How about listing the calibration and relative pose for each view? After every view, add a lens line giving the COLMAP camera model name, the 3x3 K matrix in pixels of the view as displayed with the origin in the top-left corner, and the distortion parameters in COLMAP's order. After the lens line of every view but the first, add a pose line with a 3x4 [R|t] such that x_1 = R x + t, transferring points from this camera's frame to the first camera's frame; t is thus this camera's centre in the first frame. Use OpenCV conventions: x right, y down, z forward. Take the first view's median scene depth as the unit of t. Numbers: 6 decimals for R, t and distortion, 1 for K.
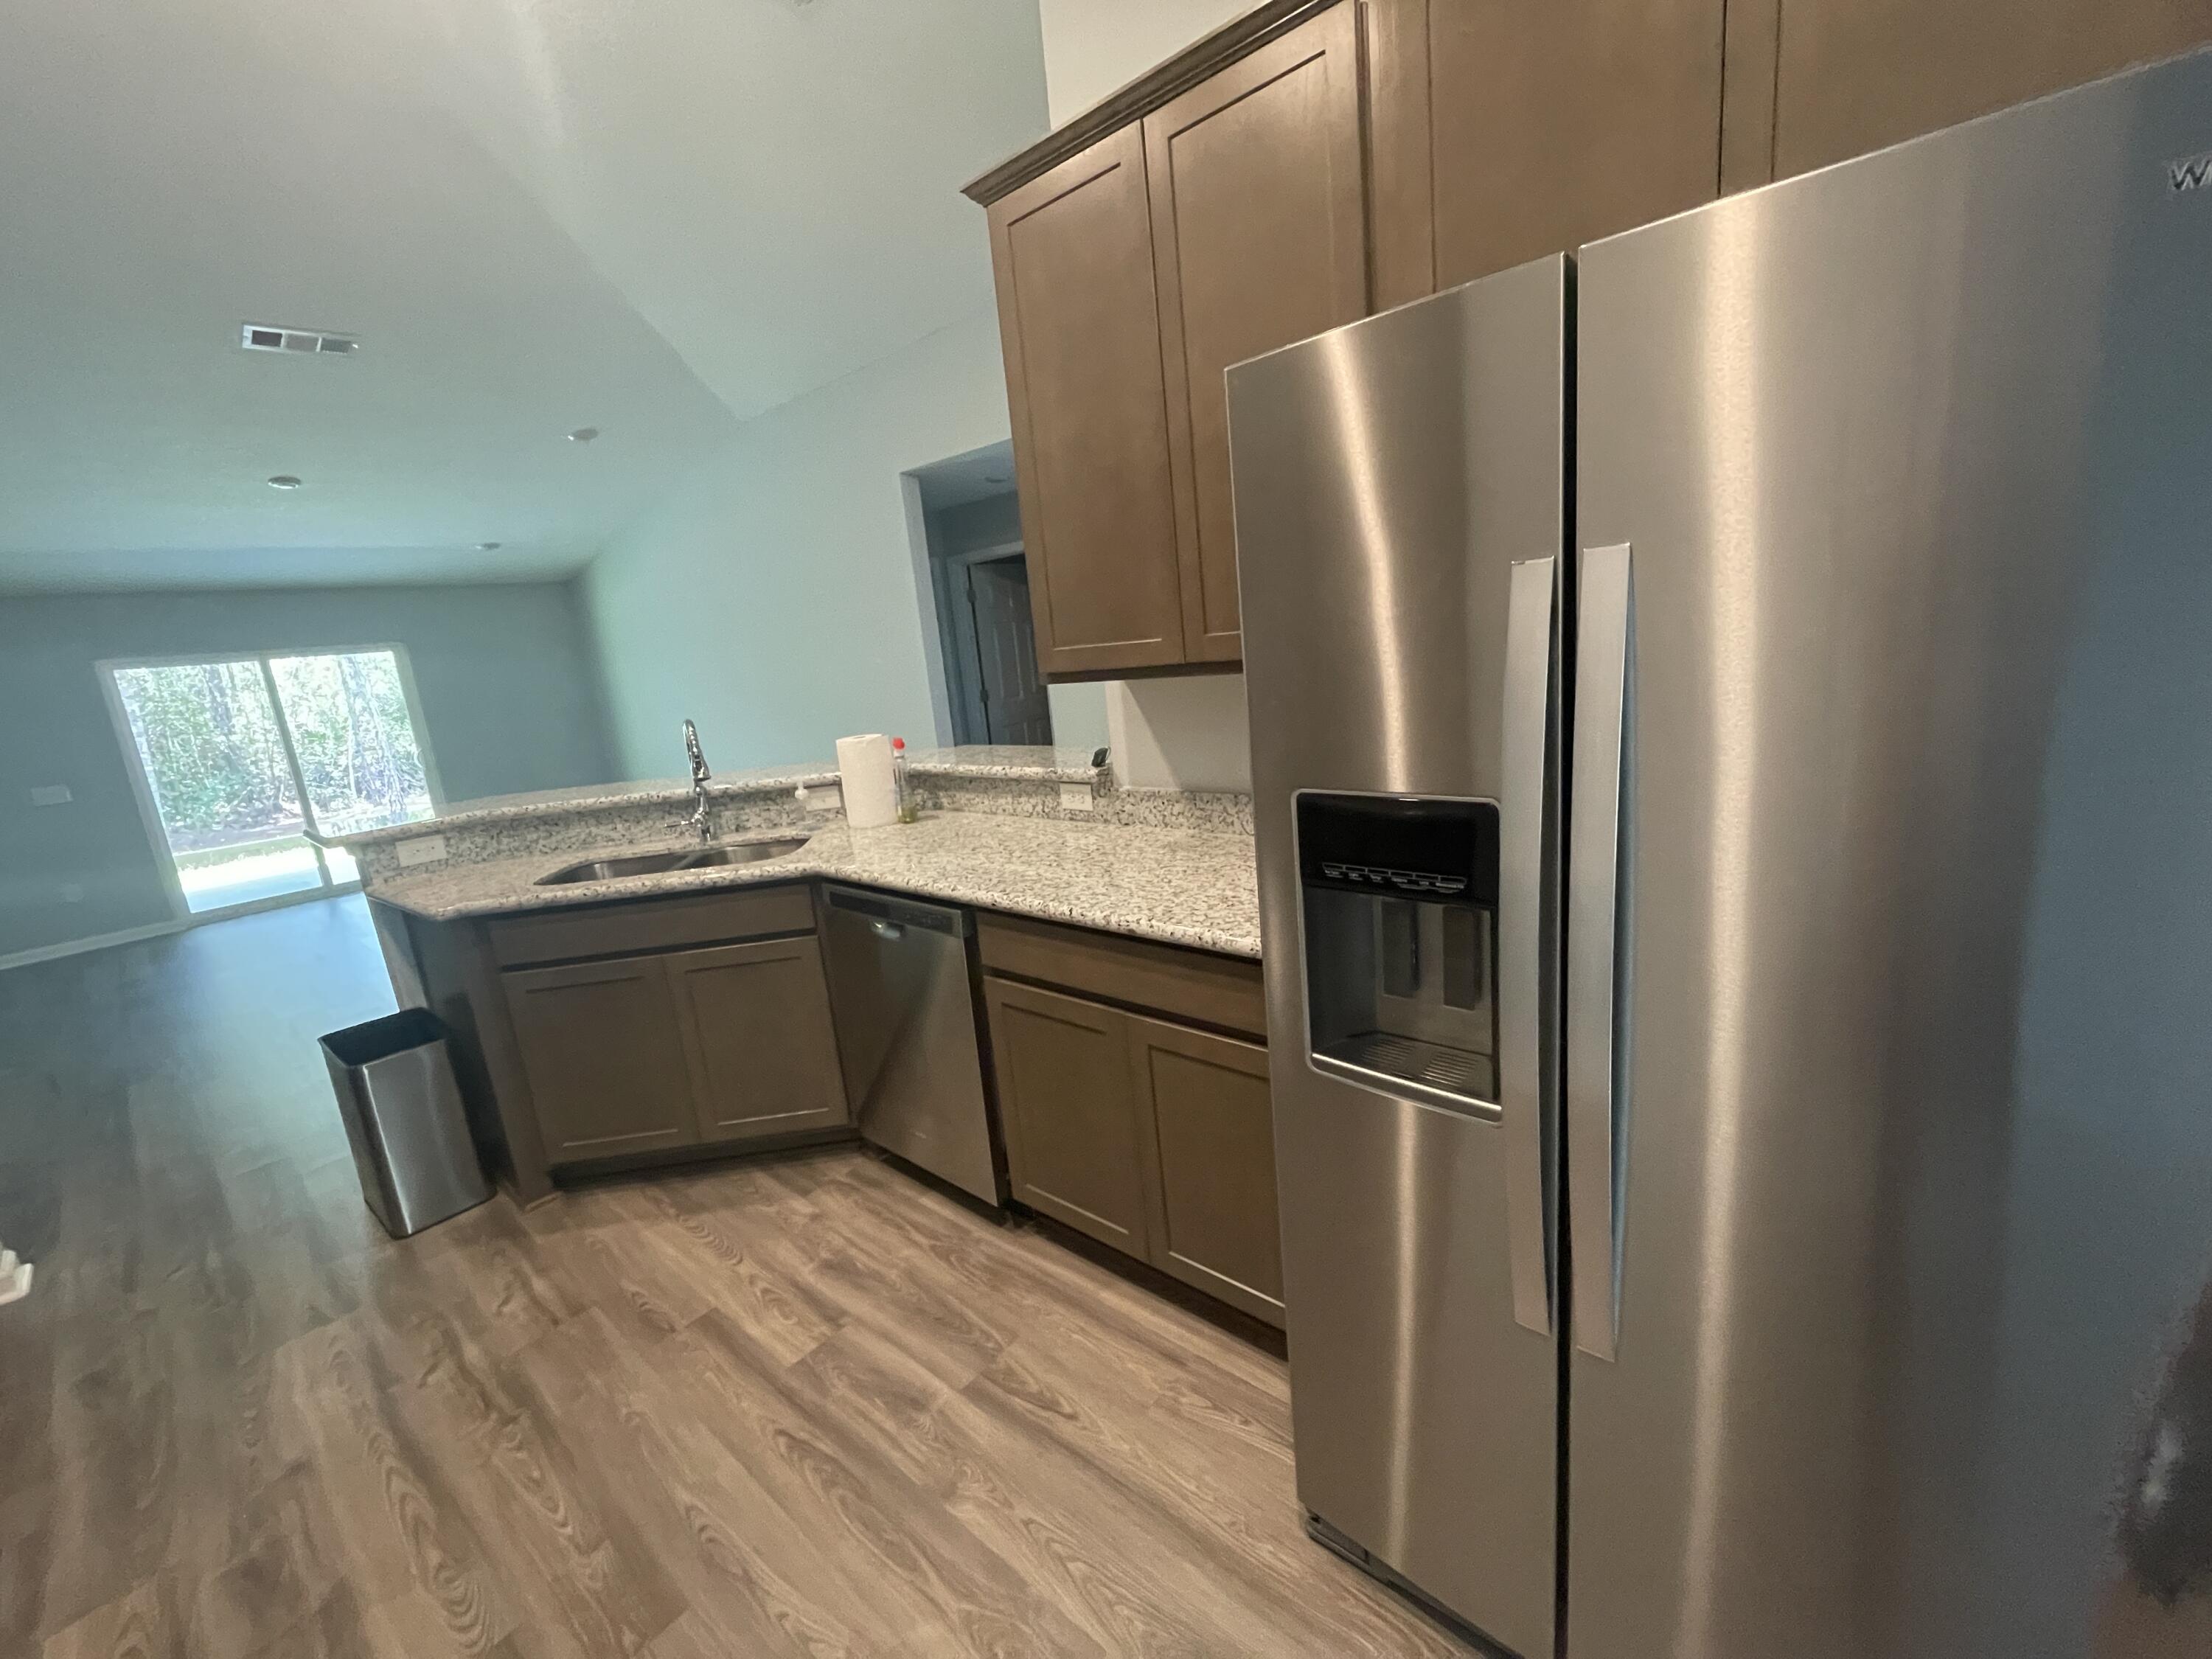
lens RADIAL K [[897.7, 0, 1104.6], [0, 897.7, 832.1], [0, 0, 1]] dist [-0.004143, 0.000739]
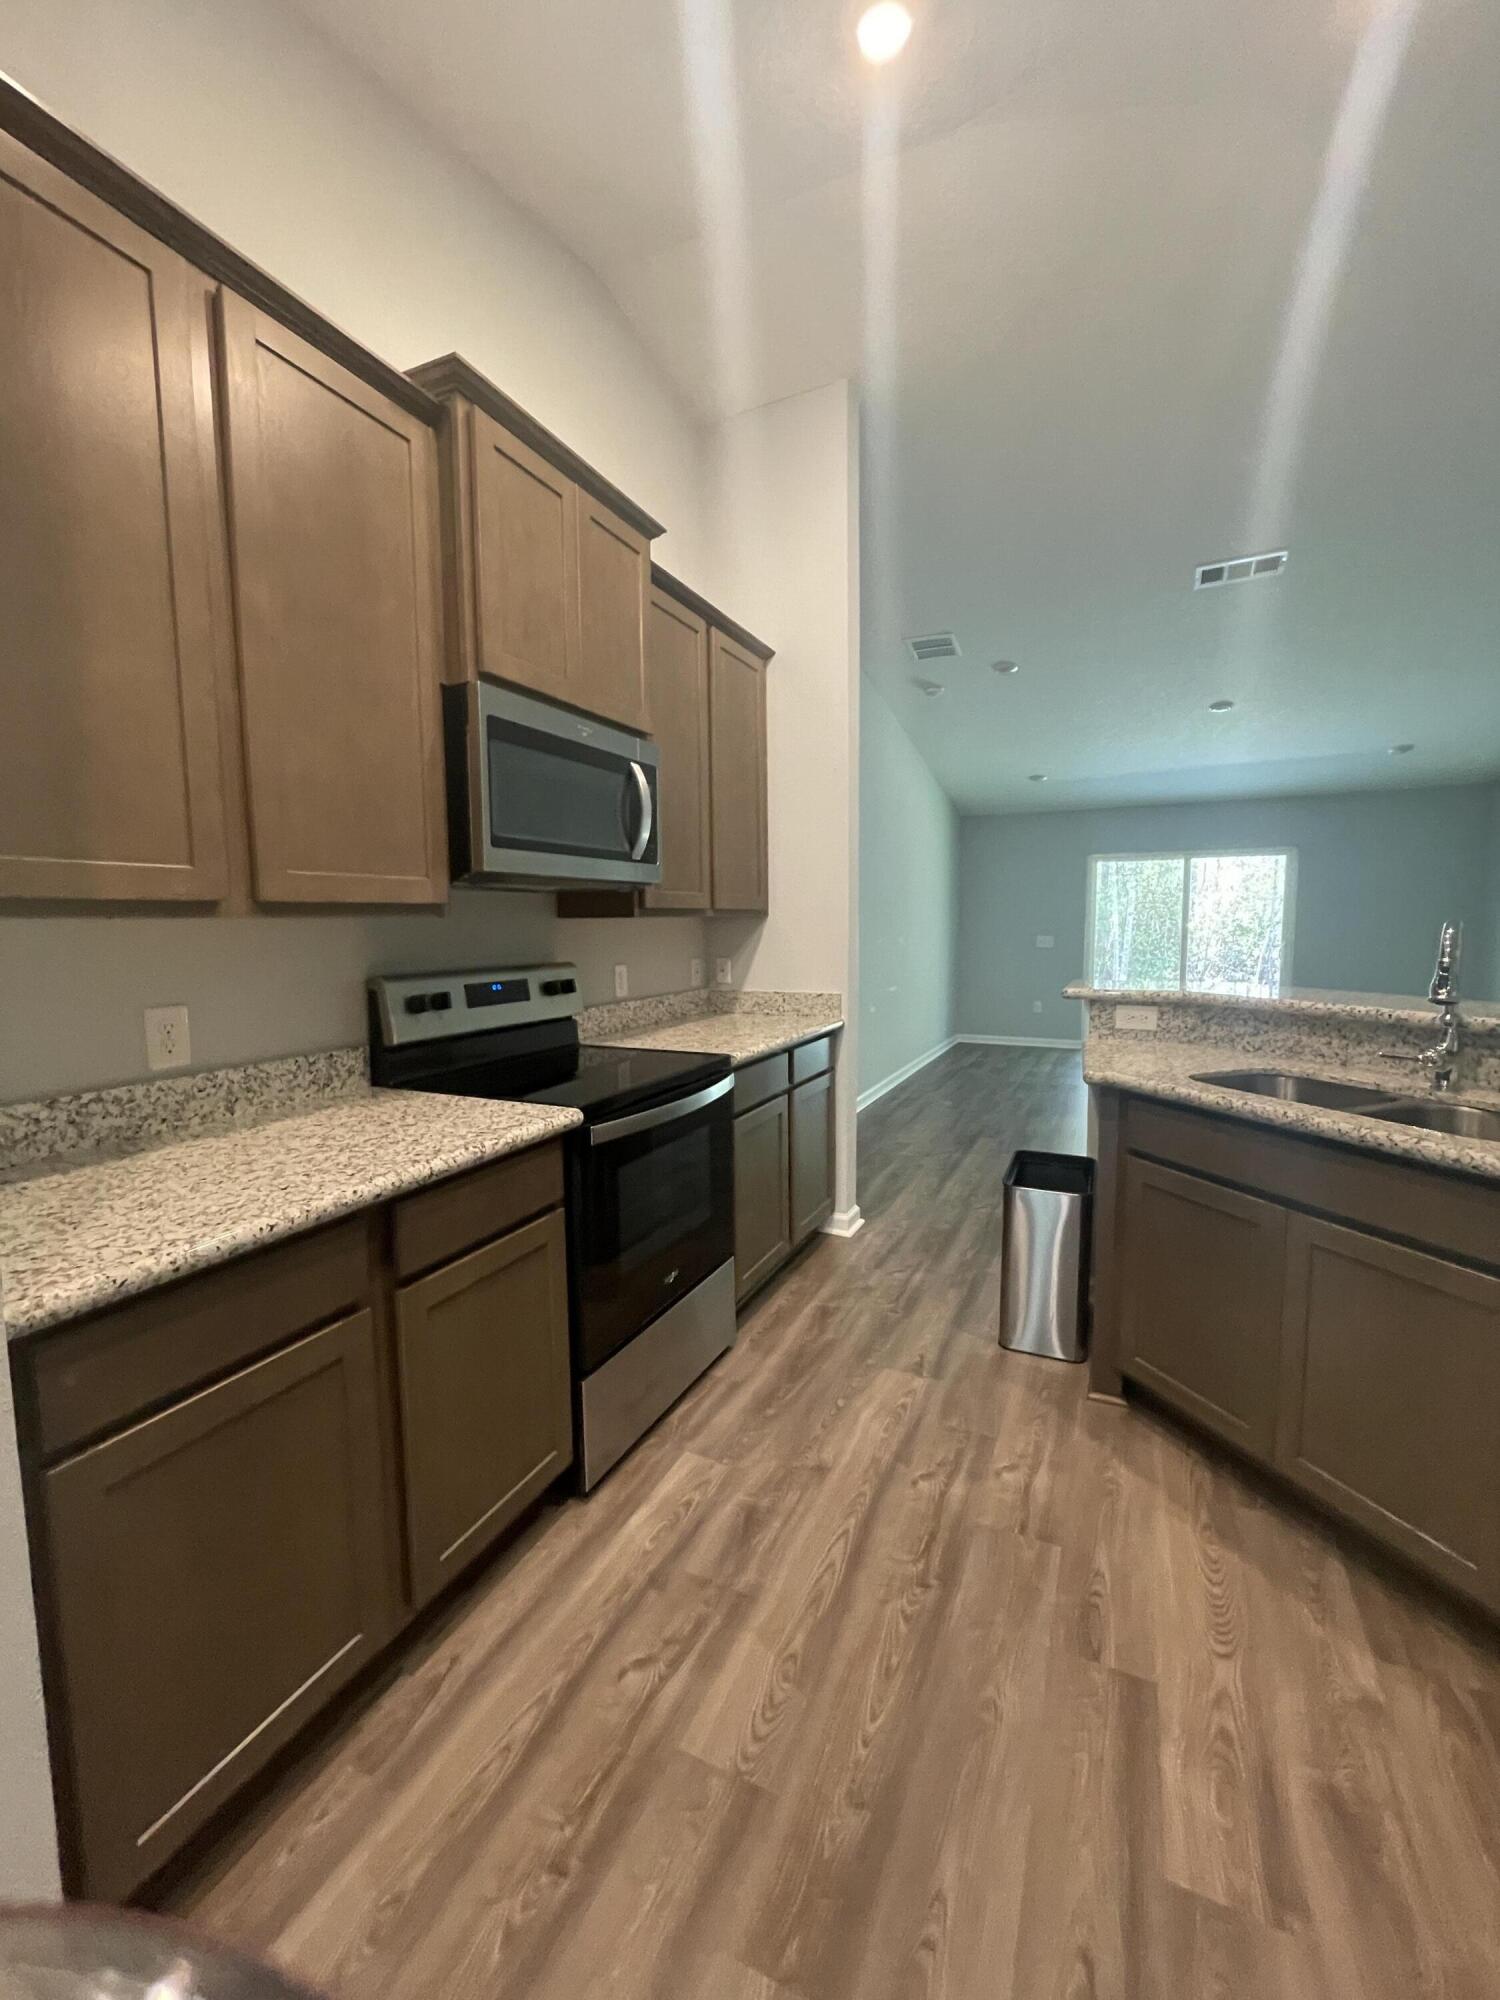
lens RADIAL K [[811.7, 0, 752.9], [0, 811.7, 997.2], [0, 0, 1]] dist [-0.004143, 0.000739]
pose [[0.276398, 0.185136, -0.943042, -0.001422], [-0.226322, 0.966211, 0.123352, -0.021719], [0.934014, 0.179337, 0.308959, 0.348262]]
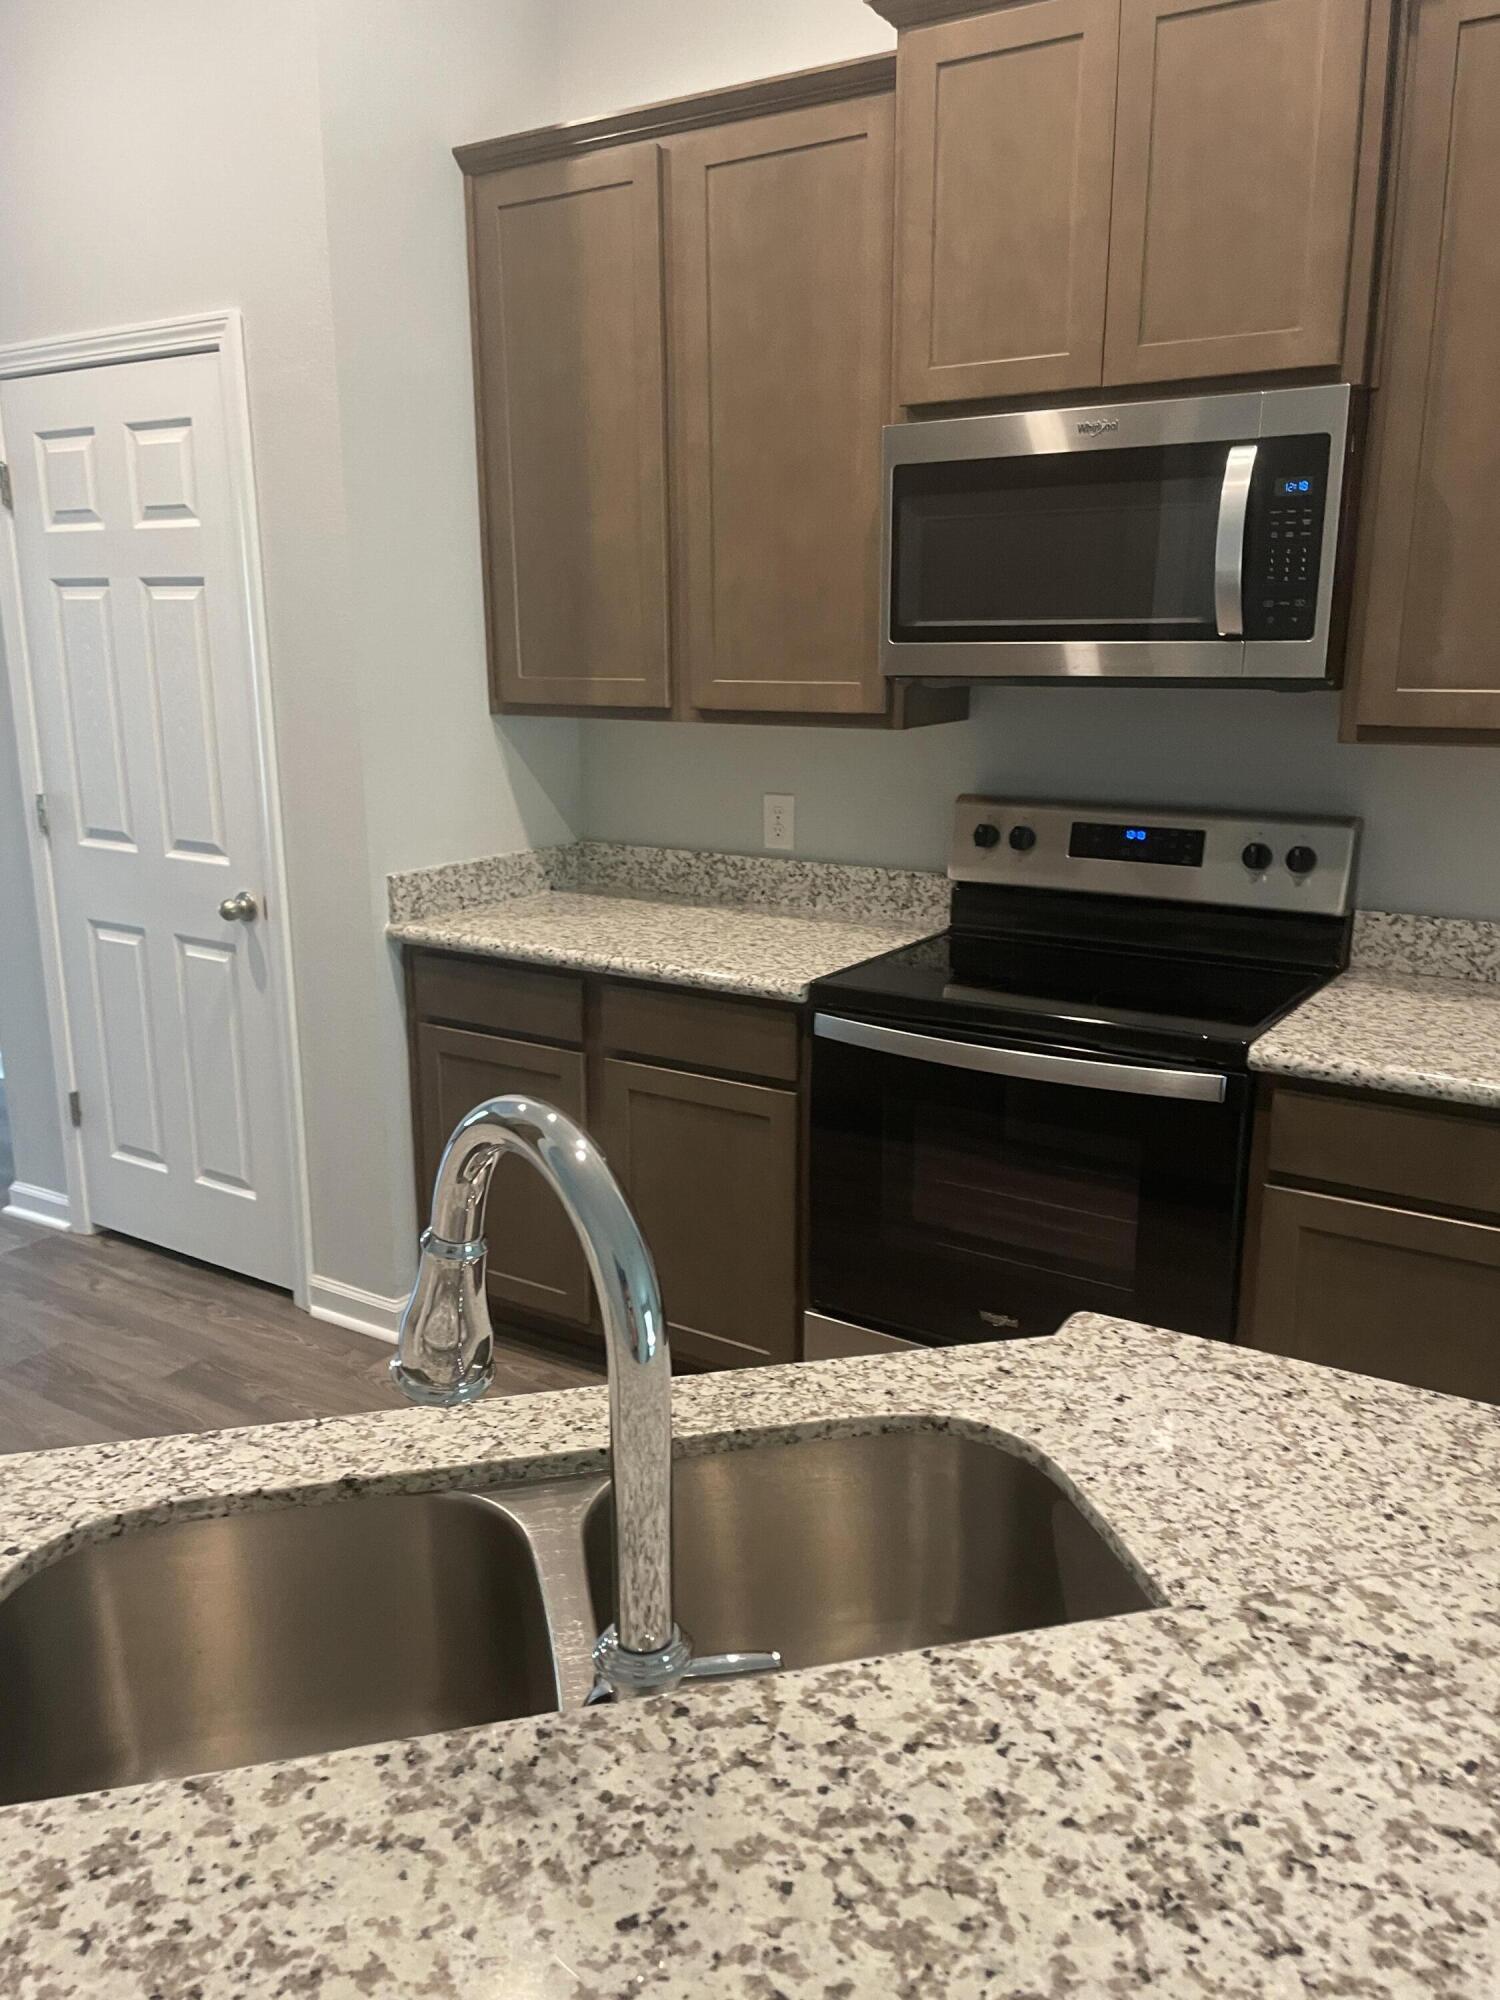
lens RADIAL K [[1506.3, 0, 751.9], [0, 1506.3, 1018.6], [0, 0, 1]] dist [0.080677, -0.096849]
pose [[-0.986369, 0.132840, -0.097107, -0.589794], [0.073226, 0.882850, 0.463912, -0.298690], [0.147357, 0.450477, -0.880543, 1.459107]]
